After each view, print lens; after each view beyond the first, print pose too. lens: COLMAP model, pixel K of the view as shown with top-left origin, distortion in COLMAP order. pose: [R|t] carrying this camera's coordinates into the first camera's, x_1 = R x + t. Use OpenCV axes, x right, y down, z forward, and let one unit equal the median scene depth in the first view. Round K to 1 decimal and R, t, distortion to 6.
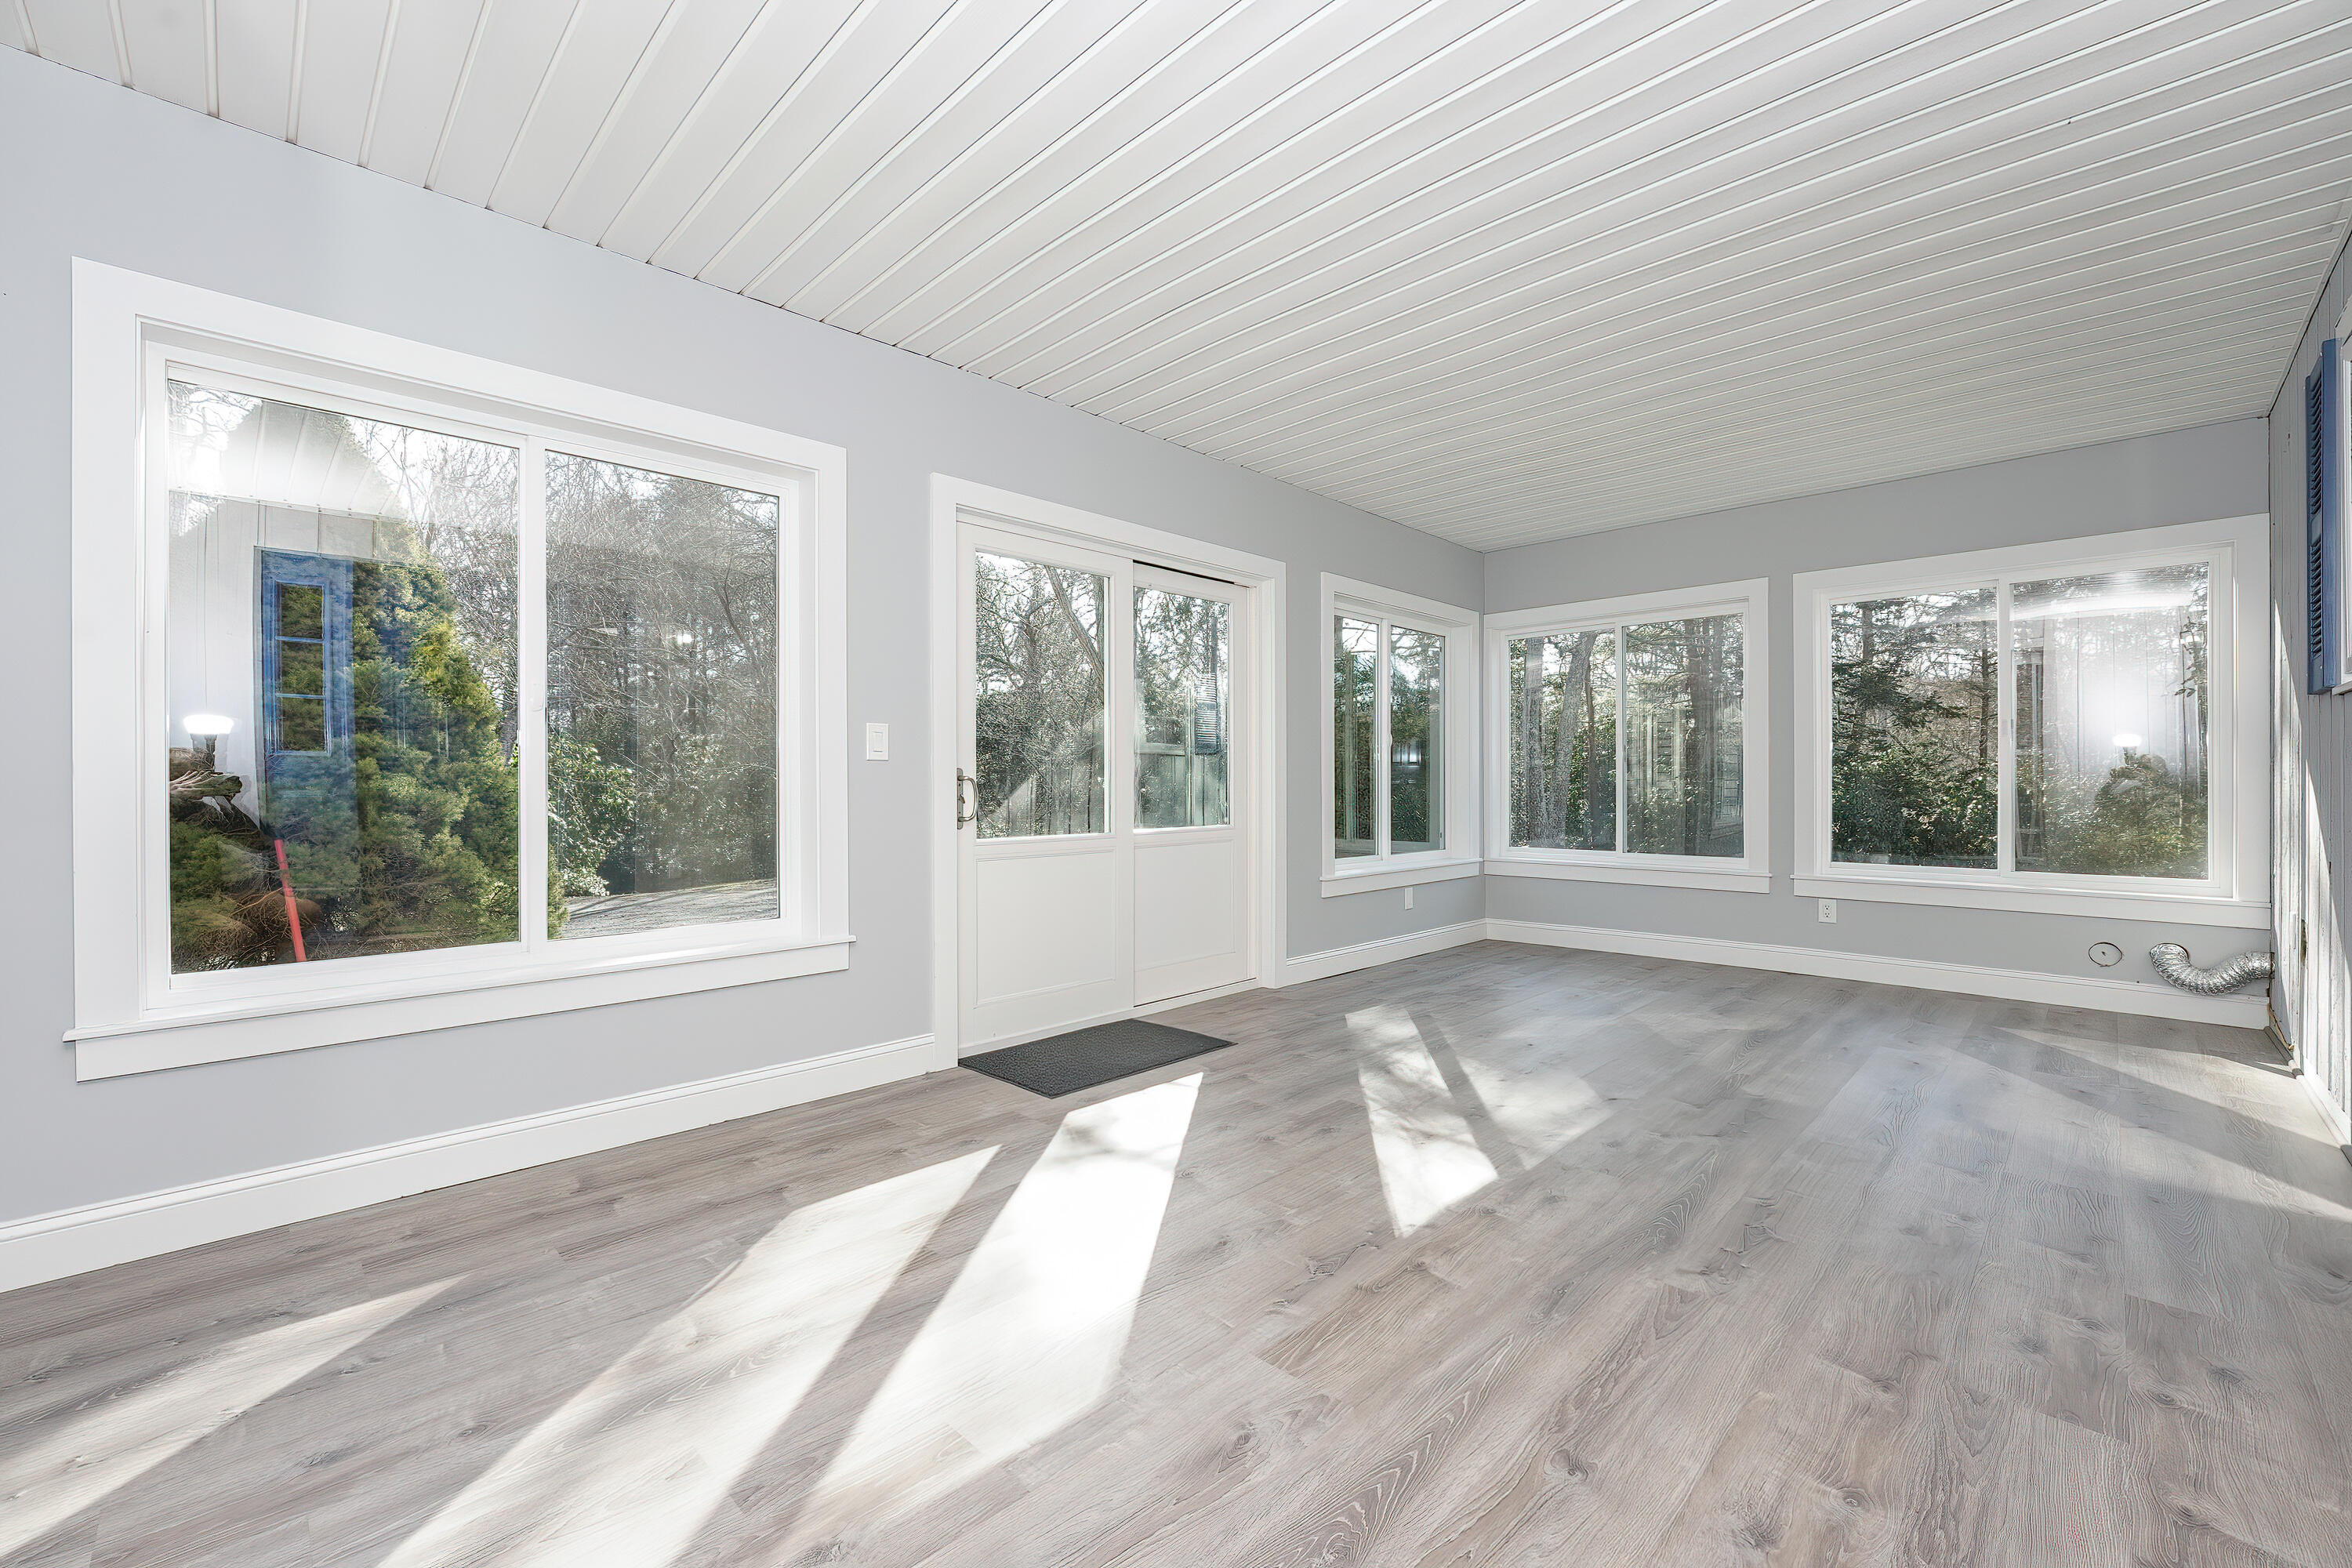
lens RADIAL K [[957.8, 0, 1180.5], [0, 957.8, 780.9], [0, 0, 1]] dist [-0.009959, 0.000181]
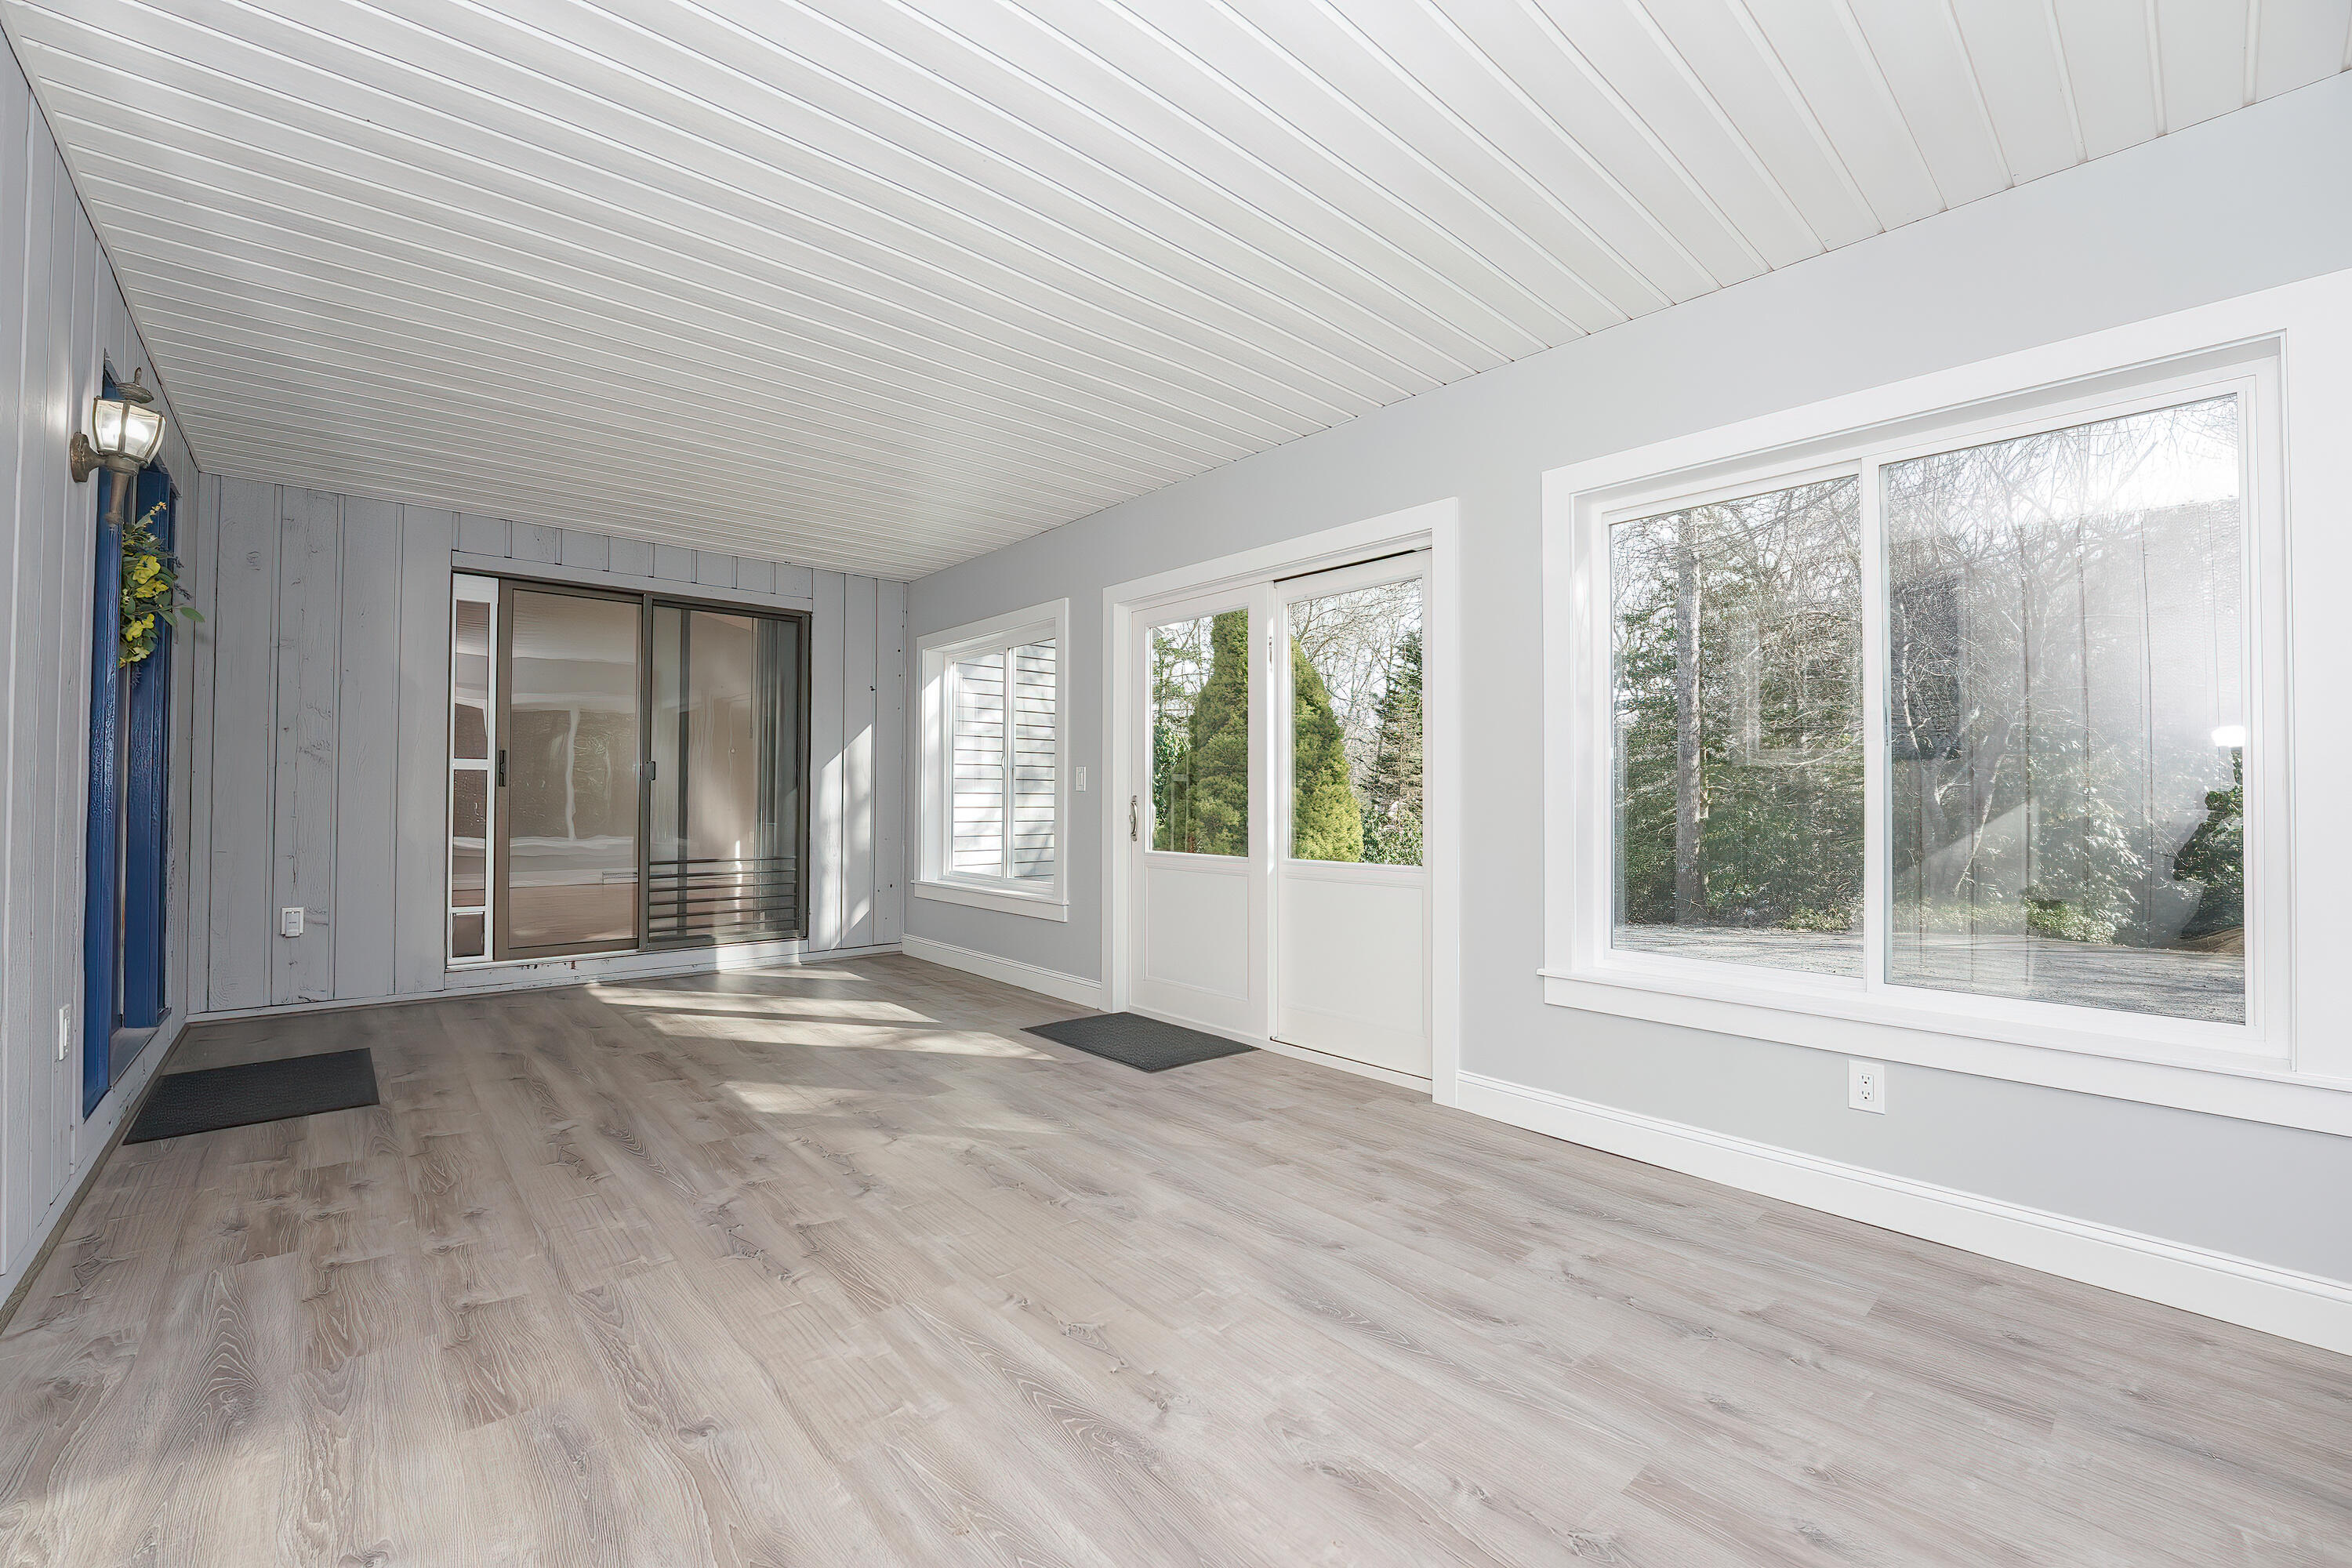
lens RADIAL K [[966.3, 0, 1174.6], [0, 966.3, 786.1], [0, 0, 1]] dist [-0.023164, -0.000381]
pose [[-0.072010, -0.011537, -0.997337, 1.602227], [-0.002432, 0.999932, -0.011391, -0.017718], [0.997401, 0.001605, -0.072033, 1.661300]]
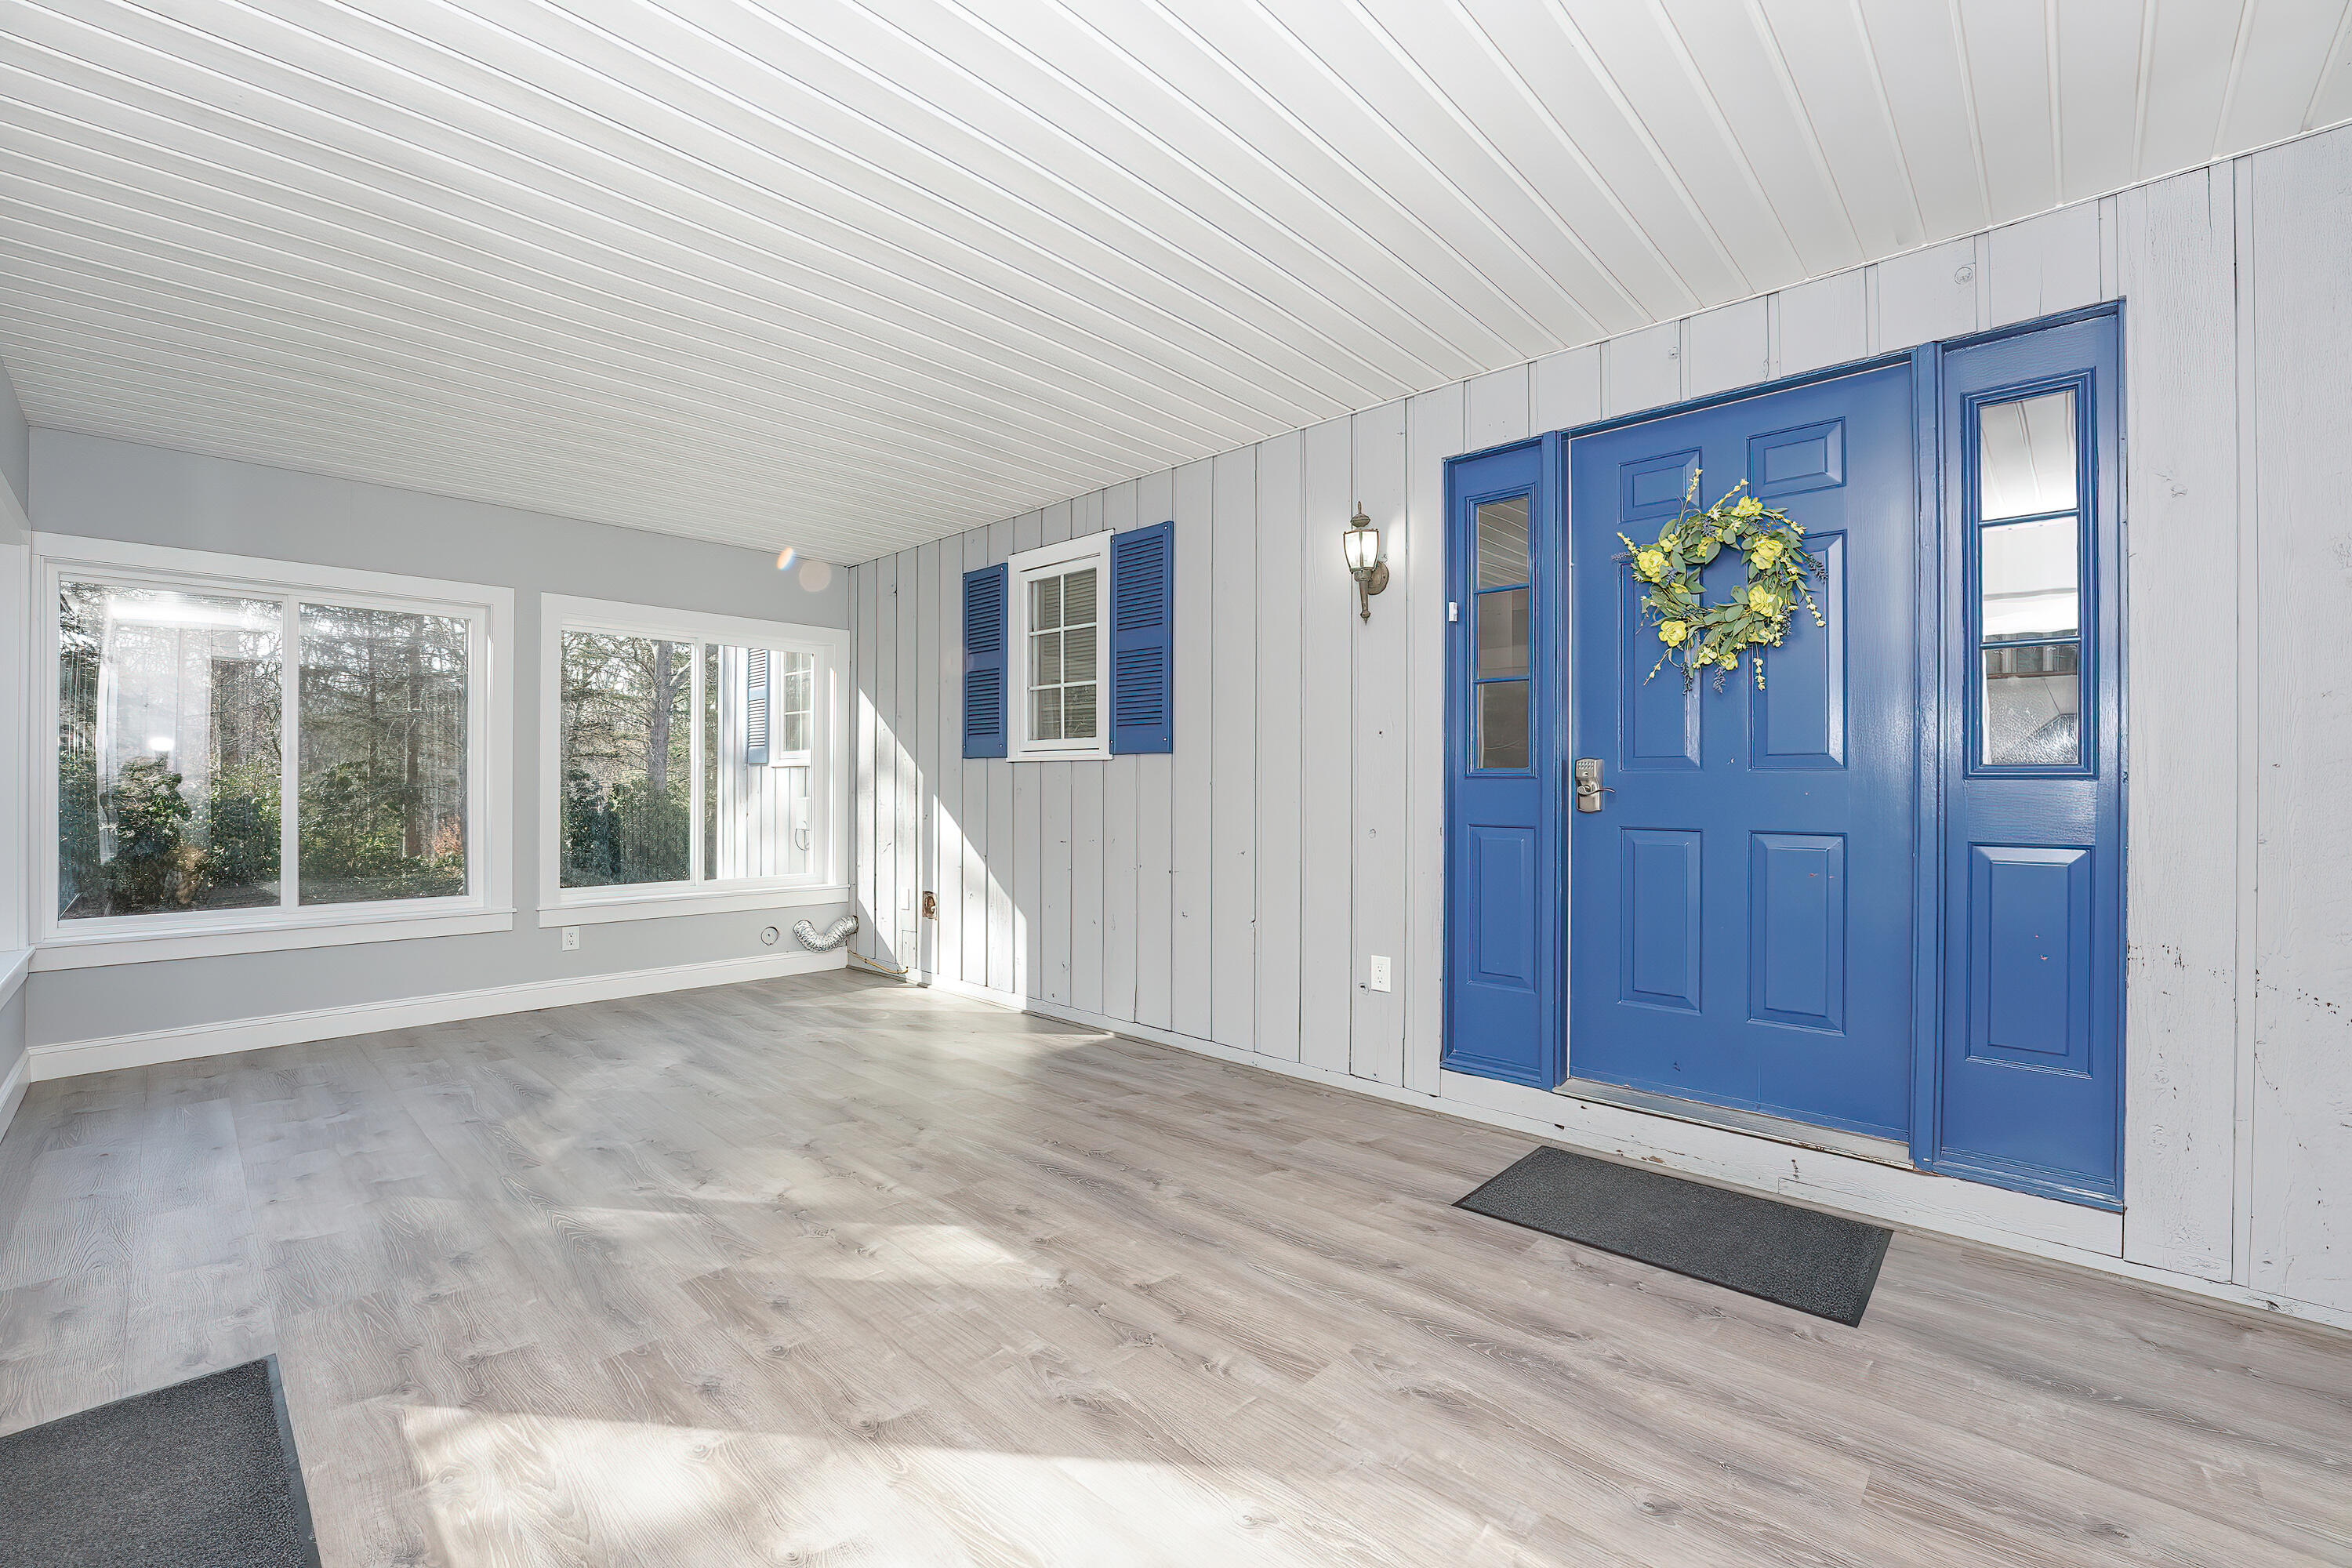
lens RADIAL K [[966.3, 0, 1174.6], [0, 966.3, 786.1], [0, 0, 1]] dist [-0.023164, -0.000381]
pose [[-0.016410, 0.002230, 0.999863, -0.684108], [-0.004732, 0.999986, -0.002308, -0.048784], [-0.999854, -0.004769, -0.016399, 0.795312]]
